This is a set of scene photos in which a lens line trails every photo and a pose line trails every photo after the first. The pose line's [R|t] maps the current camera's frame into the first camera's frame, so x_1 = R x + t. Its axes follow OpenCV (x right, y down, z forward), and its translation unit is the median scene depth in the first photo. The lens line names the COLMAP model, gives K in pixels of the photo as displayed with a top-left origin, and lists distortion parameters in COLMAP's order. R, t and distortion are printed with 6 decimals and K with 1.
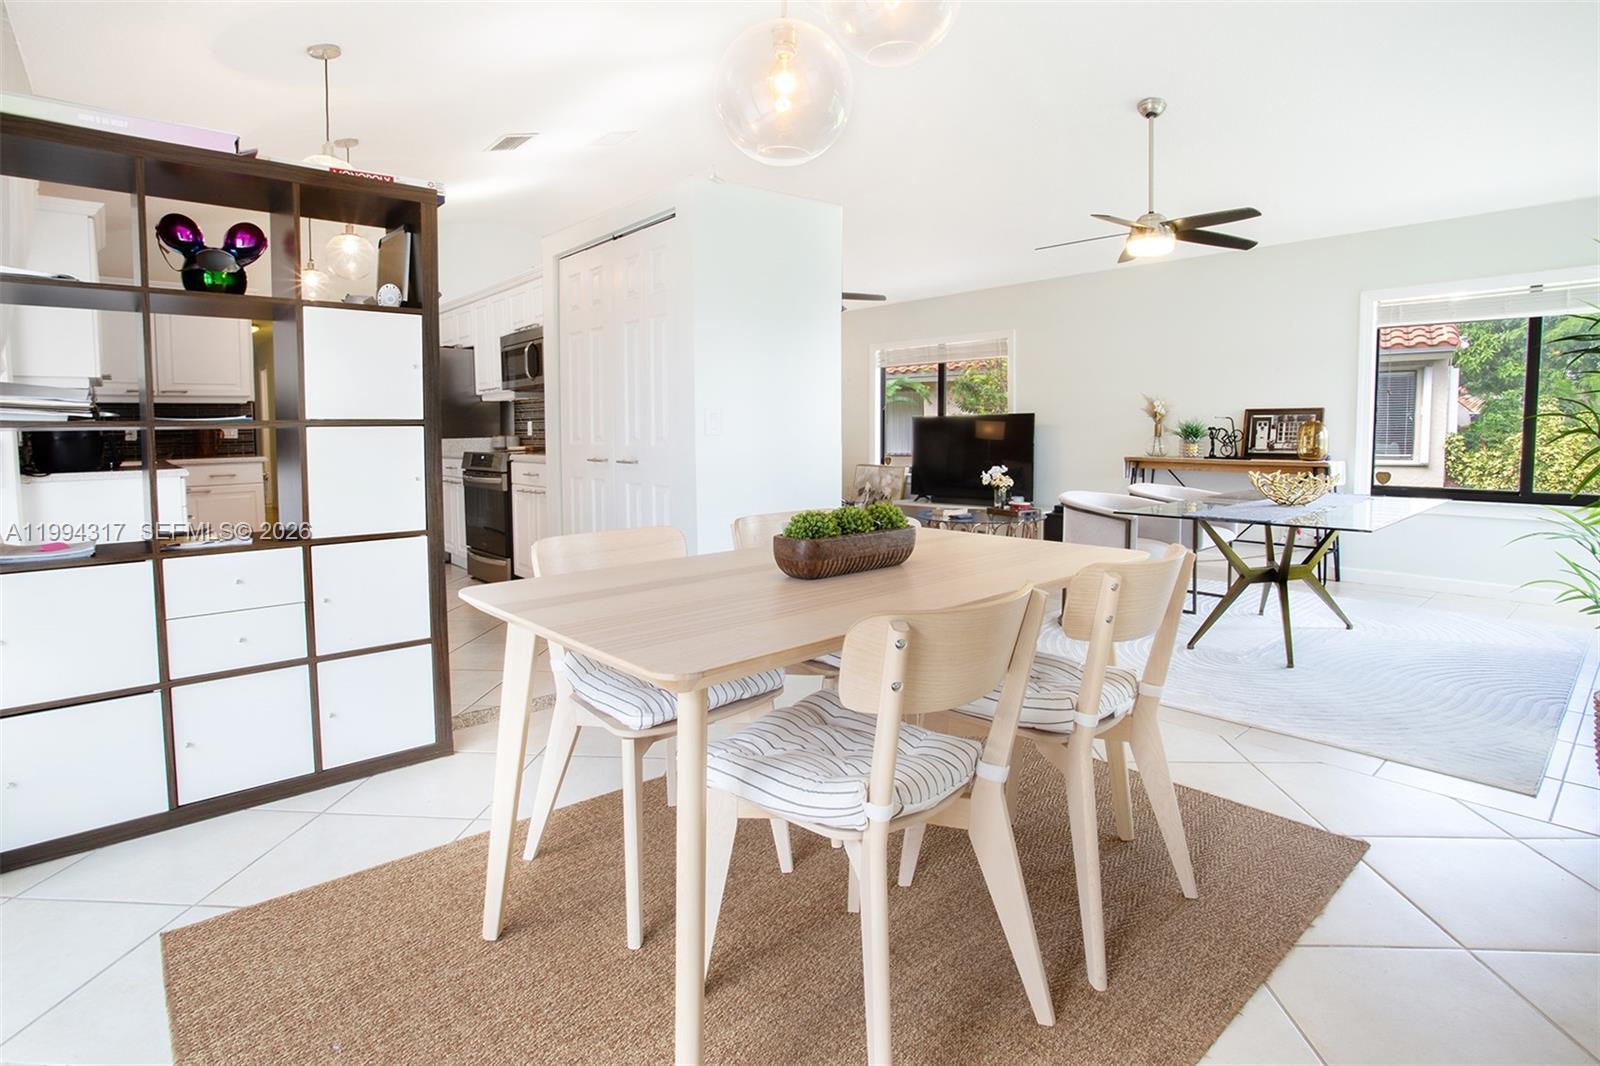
lens RADIAL K [[812.9, 0, 811.7], [0, 812.9, 476.3], [0, 0, 1]] dist [-0.030314, -0.000915]
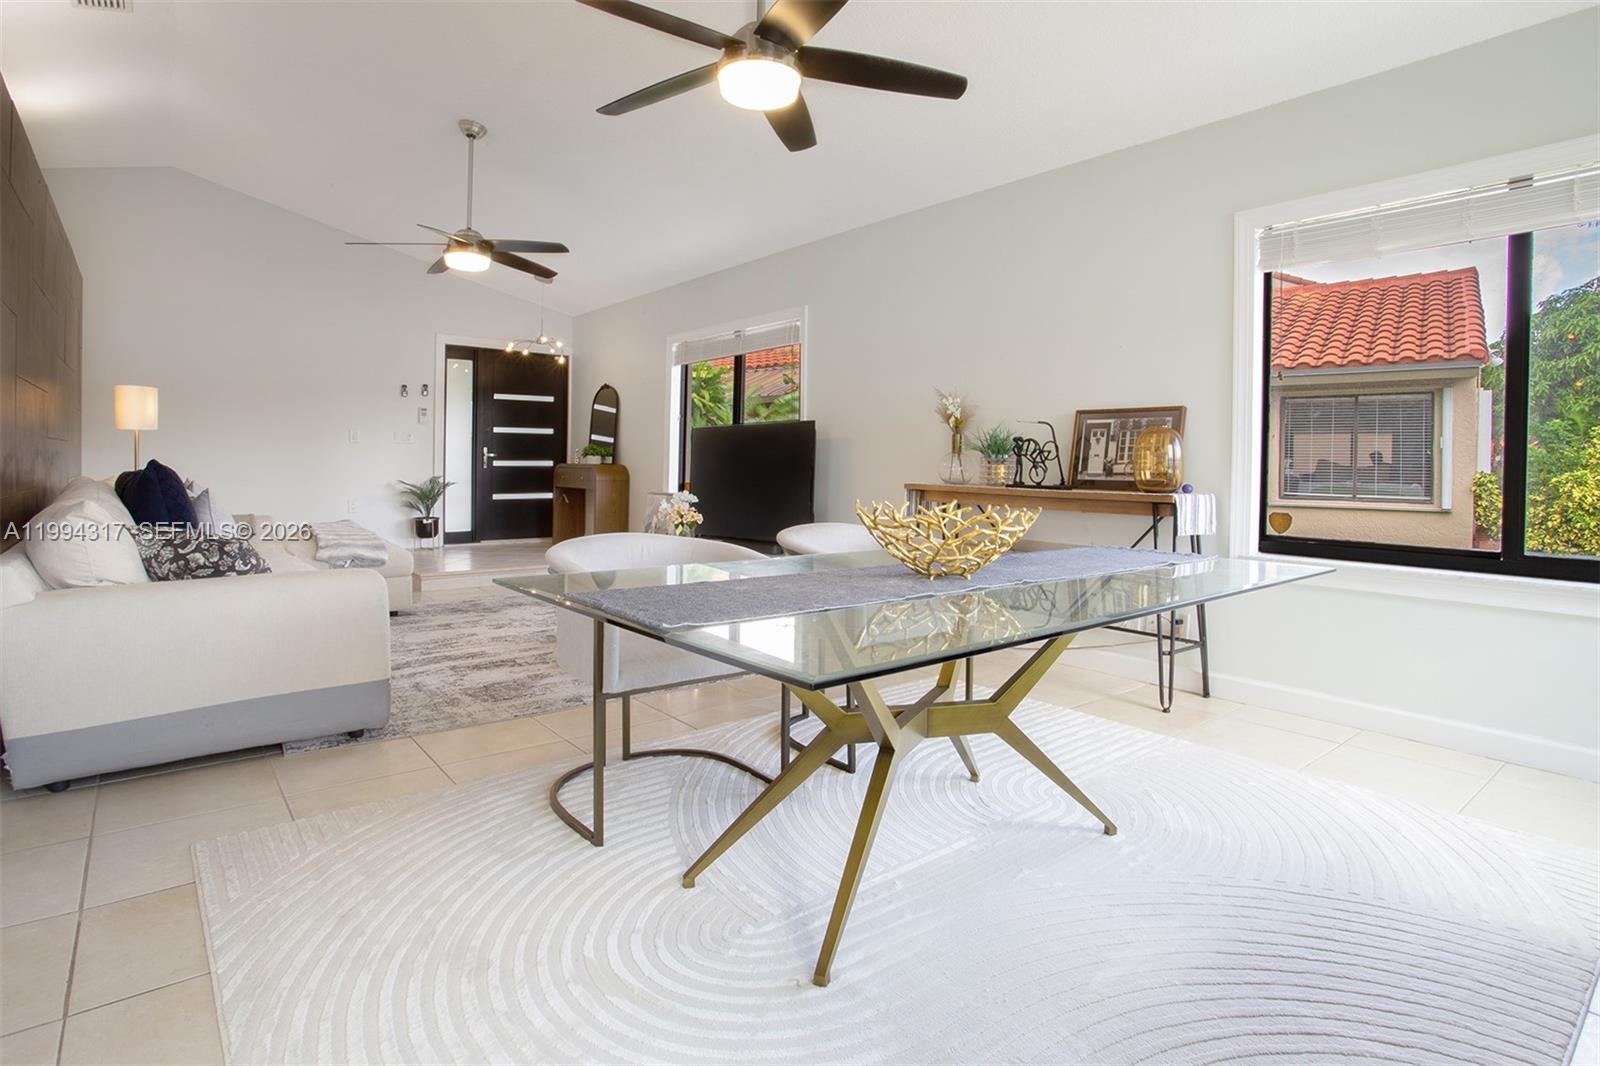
lens RADIAL K [[843.4, 0, 797.3], [0, 843.4, 466.1], [0, 0, 1]] dist [-0.040588, 0.000887]
pose [[0.998654, 0.019760, -0.047950, 0.356770], [-0.022433, 0.998186, -0.055865, 0.002035], [0.046759, 0.056866, 0.997286, 0.338265]]
